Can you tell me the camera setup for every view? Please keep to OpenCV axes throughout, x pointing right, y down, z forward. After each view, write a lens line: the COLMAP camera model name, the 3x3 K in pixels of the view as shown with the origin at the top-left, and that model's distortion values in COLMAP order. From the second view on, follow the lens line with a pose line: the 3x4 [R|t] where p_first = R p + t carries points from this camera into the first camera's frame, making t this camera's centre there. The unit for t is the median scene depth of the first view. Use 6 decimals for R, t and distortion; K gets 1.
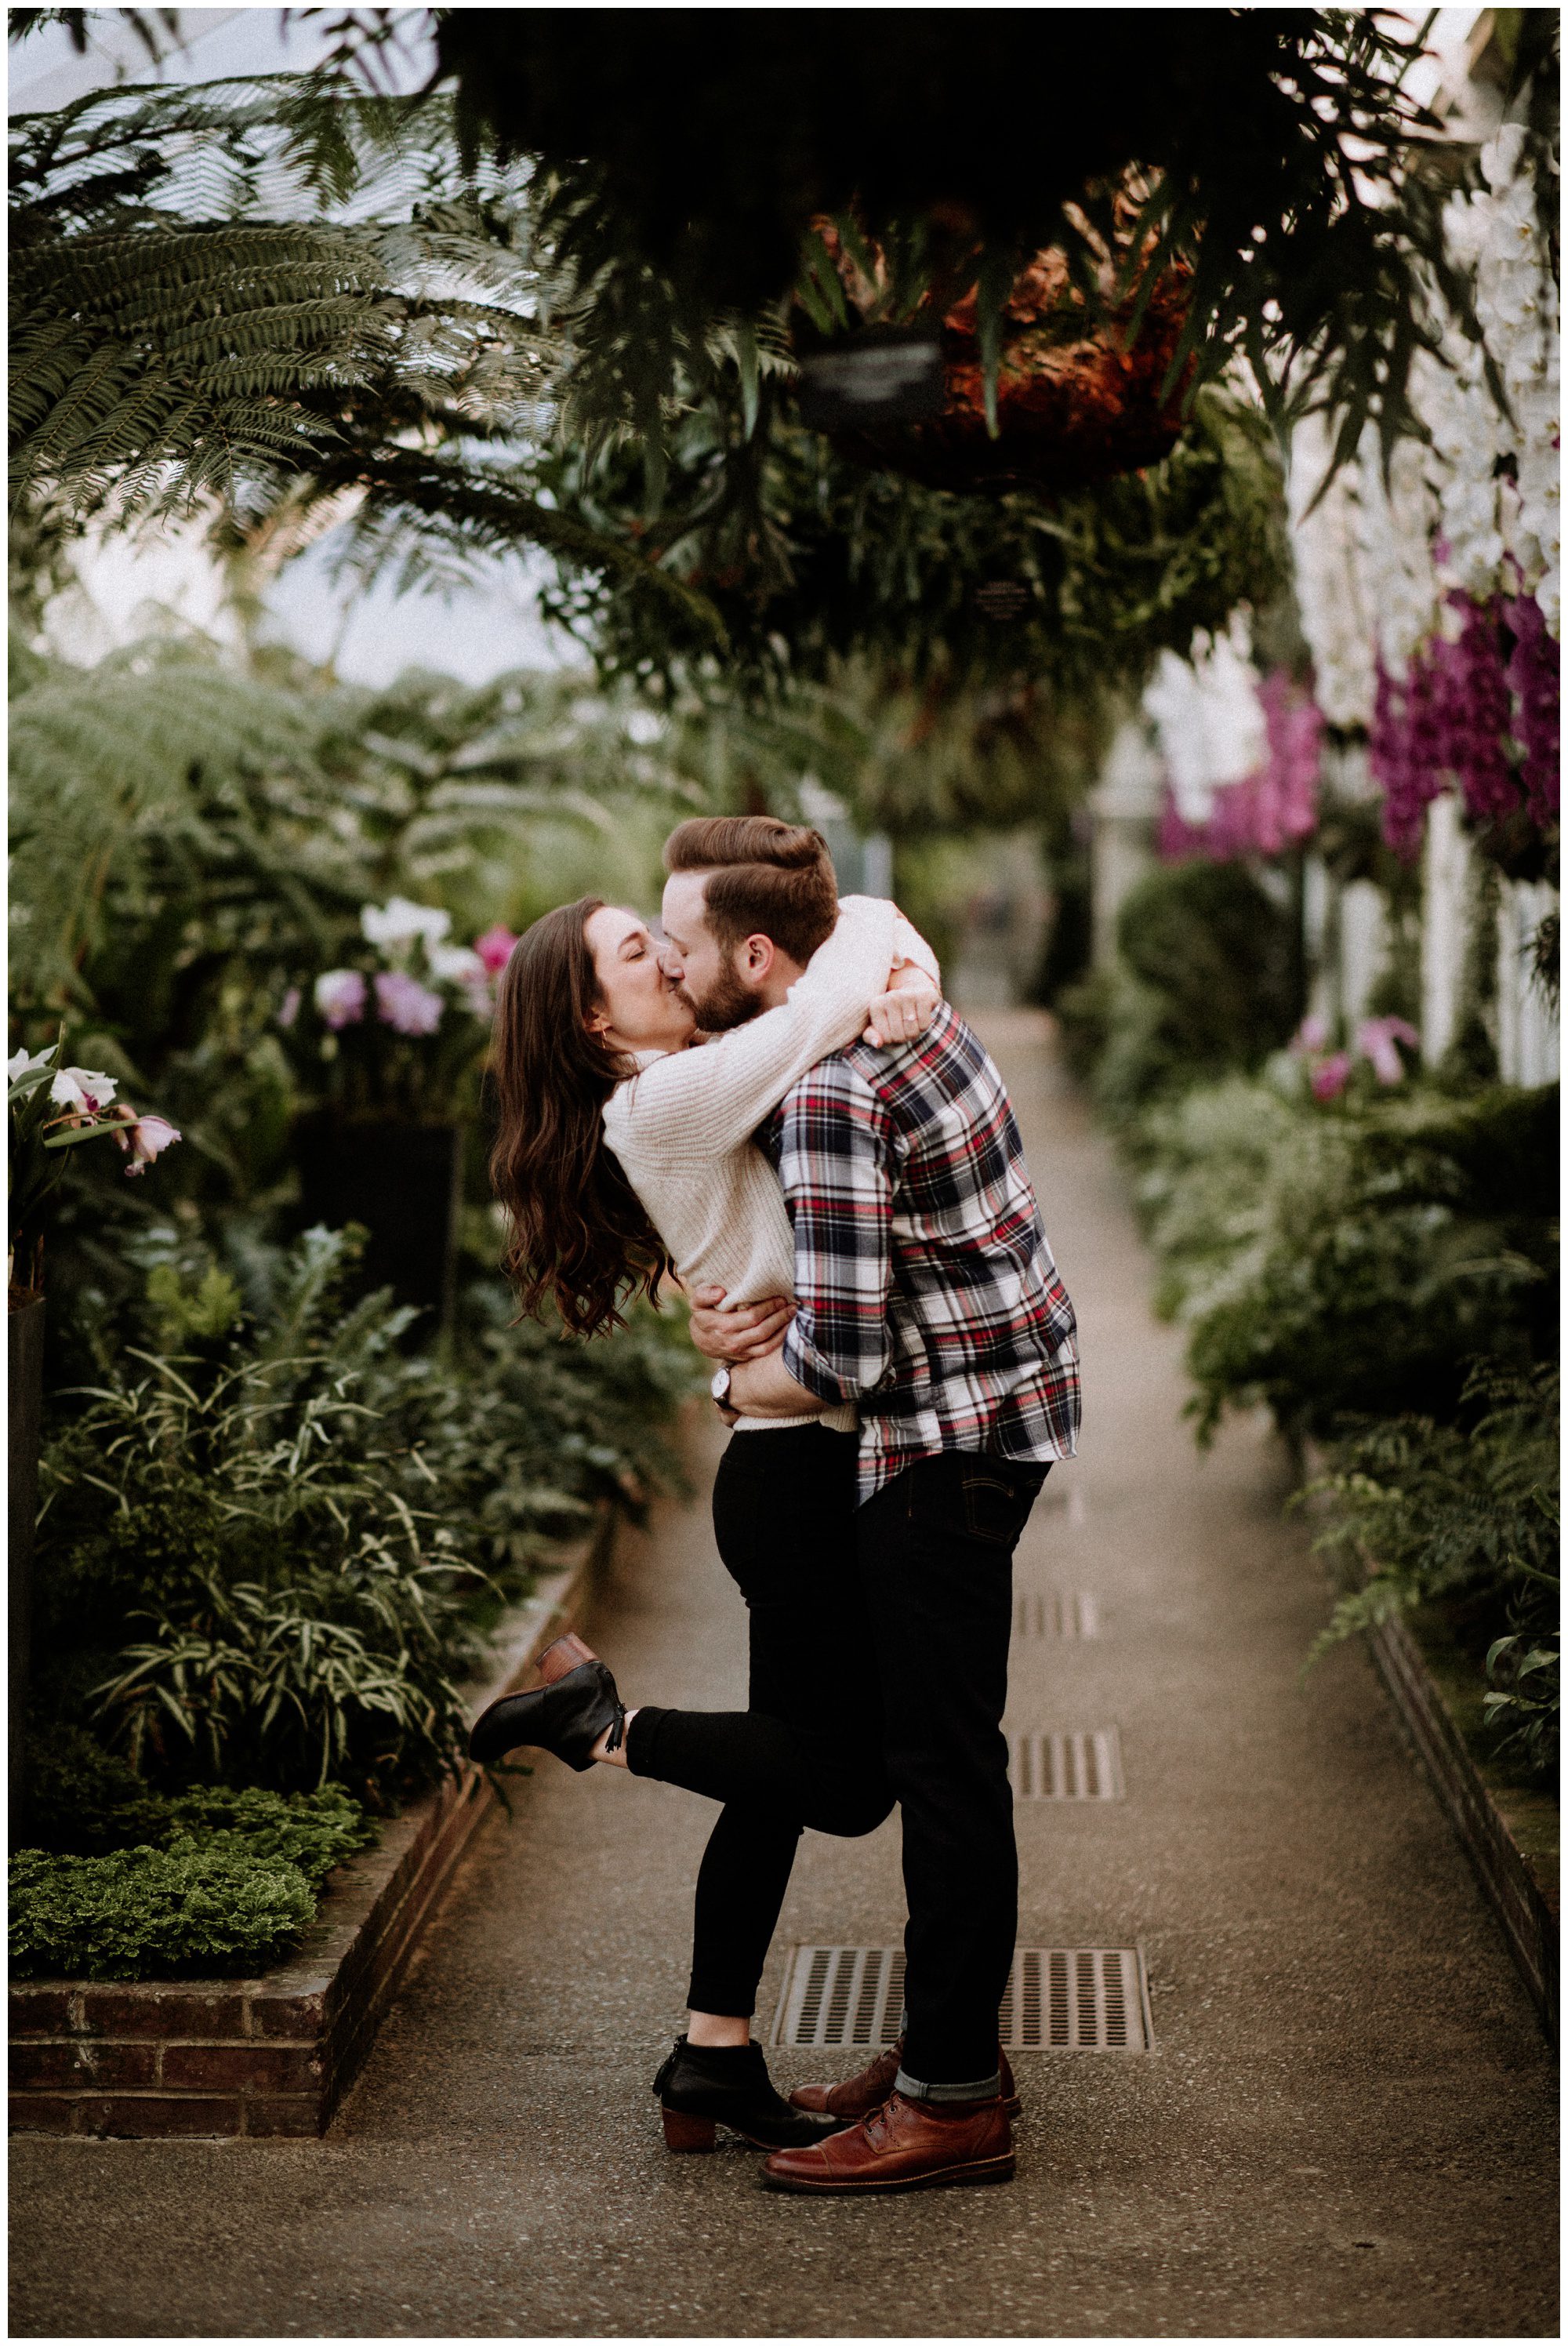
lens RADIAL K [[5135.9, 0, 784.0], [0, 5135.9, 1173.0], [0, 0, 1]] dist [0.081345, -0.091016]
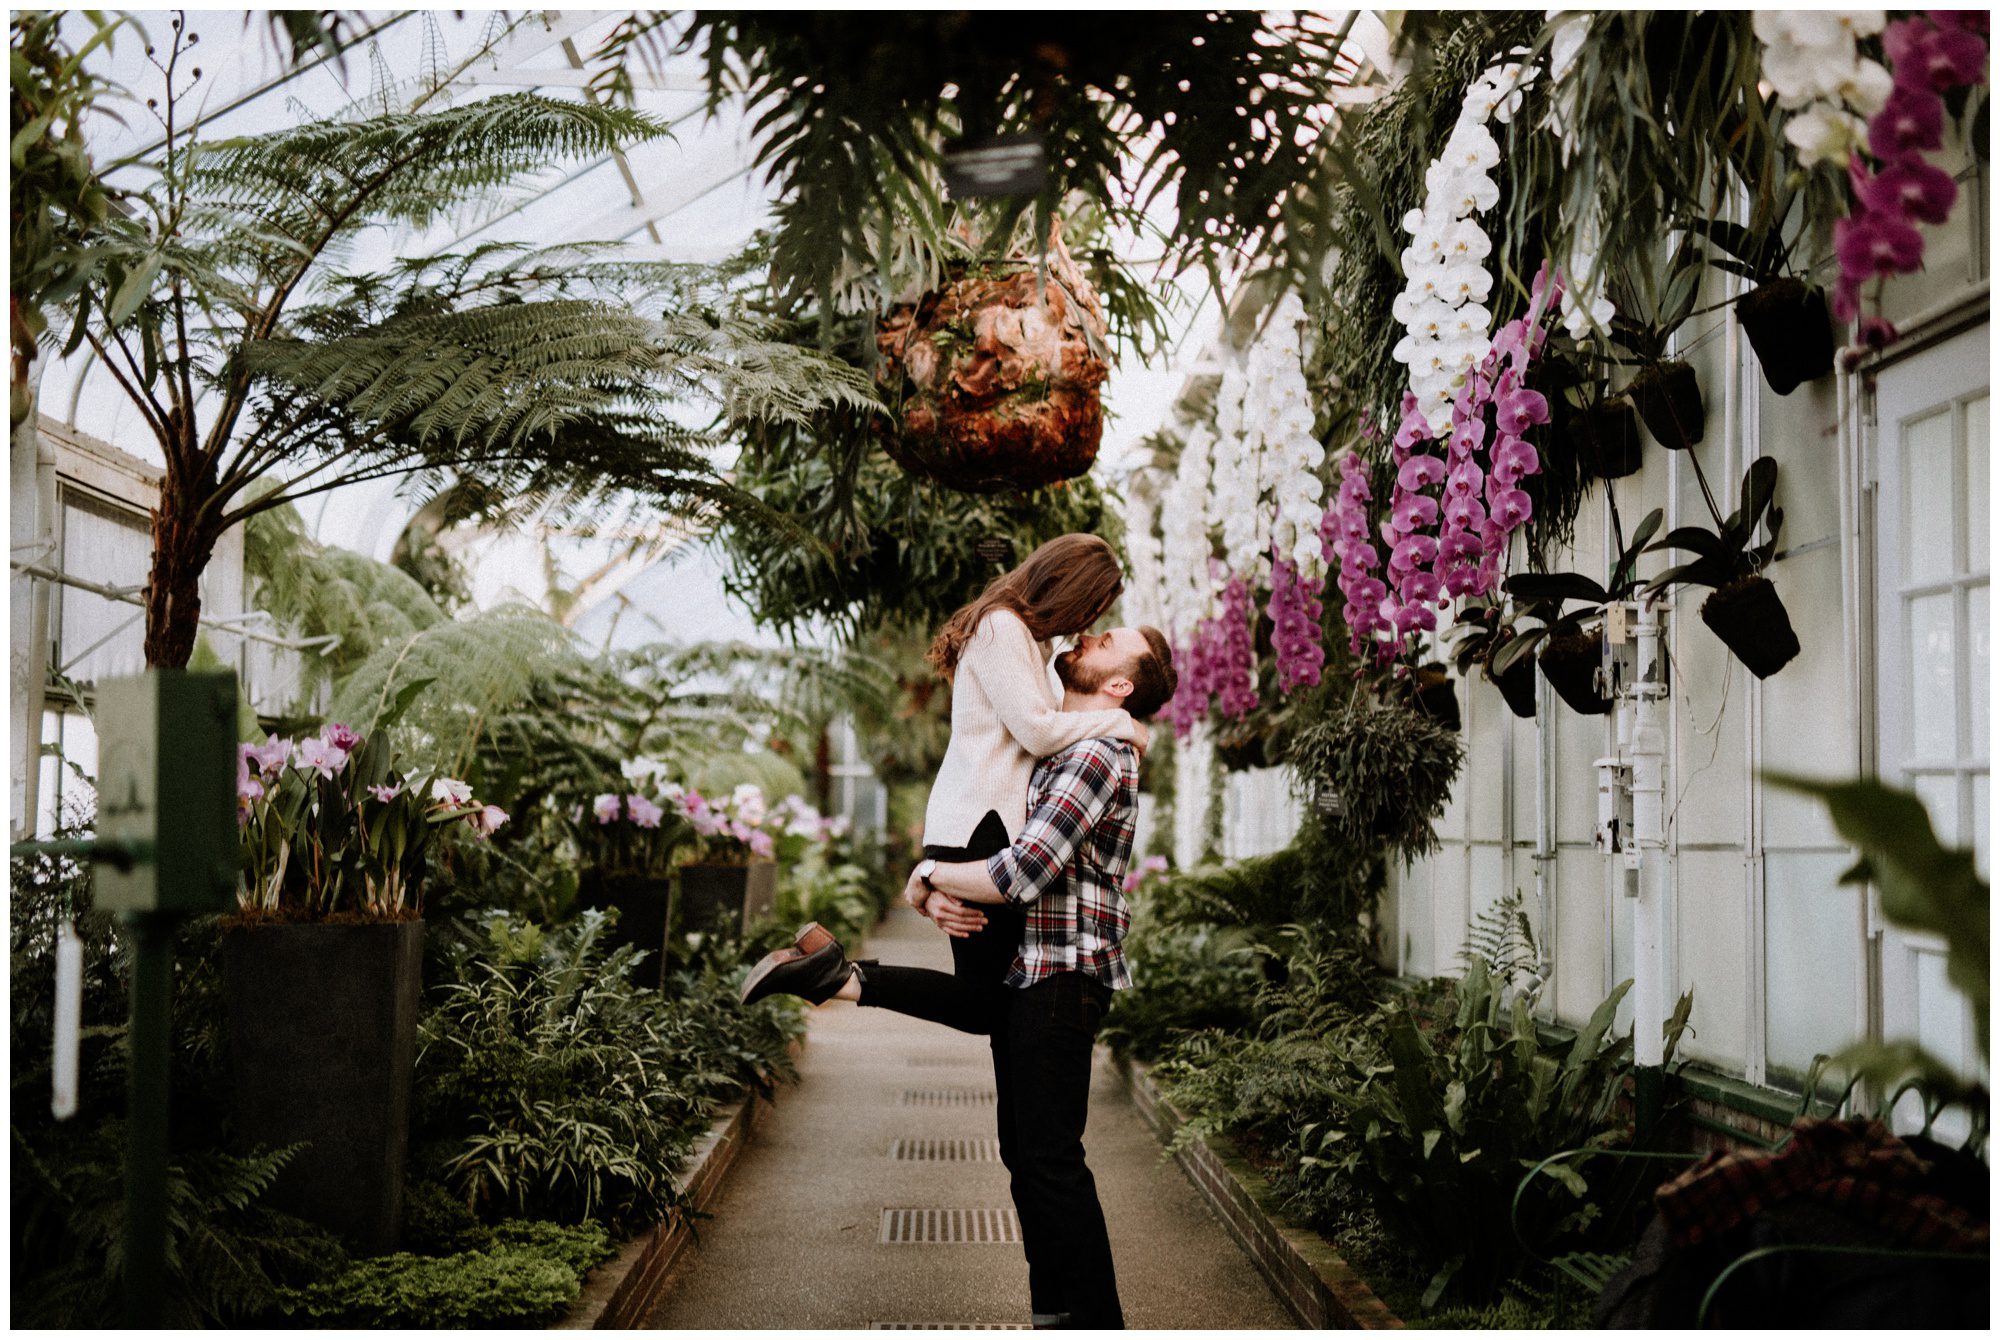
lens RADIAL K [[2559.1, 0, 999.7], [0, 2559.1, 703.6], [0, 0, 1]] dist [-0.021855, -0.027412]
pose [[0.997678, 0.017905, 0.065706, -0.012727], [-0.011043, 0.994582, -0.103362, 0.033835], [-0.067201, 0.102397, 0.992471, 0.145602]]
